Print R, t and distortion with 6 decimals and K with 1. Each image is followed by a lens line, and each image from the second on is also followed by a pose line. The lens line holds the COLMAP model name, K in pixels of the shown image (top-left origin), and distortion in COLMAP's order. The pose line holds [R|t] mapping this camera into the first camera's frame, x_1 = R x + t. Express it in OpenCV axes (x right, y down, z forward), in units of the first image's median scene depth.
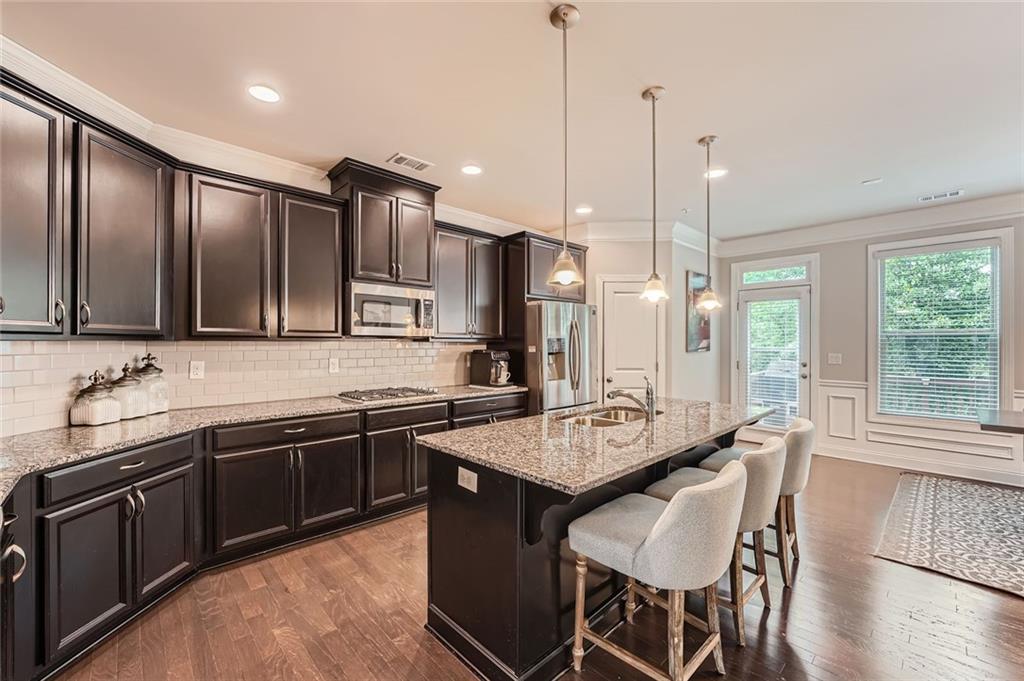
lens RADIAL K [[412.0, 0, 511.6], [0, 412.0, 343.8], [0, 0, 1]] dist [-0.017301, 0.000619]
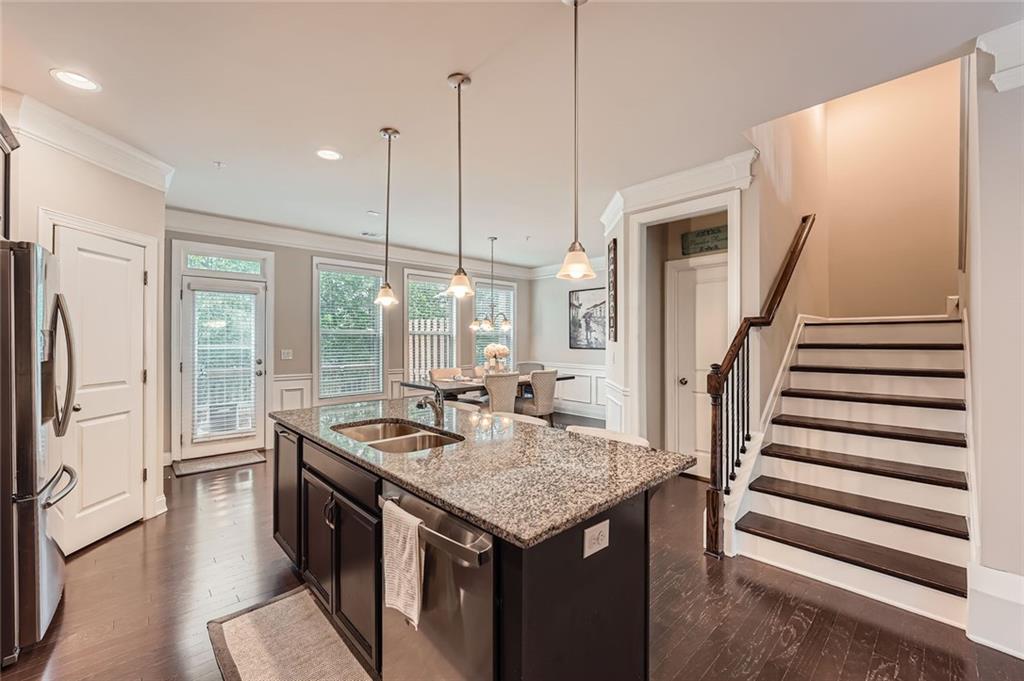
lens RADIAL K [[412.0, 0, 509.5], [0, 412.0, 342.8], [0, 0, 1]] dist [-0.017301, 0.000619]
pose [[0.006190, -0.004944, 0.999969, -0.278992], [-0.001792, 0.999986, 0.004955, -0.000552], [-0.999979, -0.001823, 0.006181, 0.400228]]
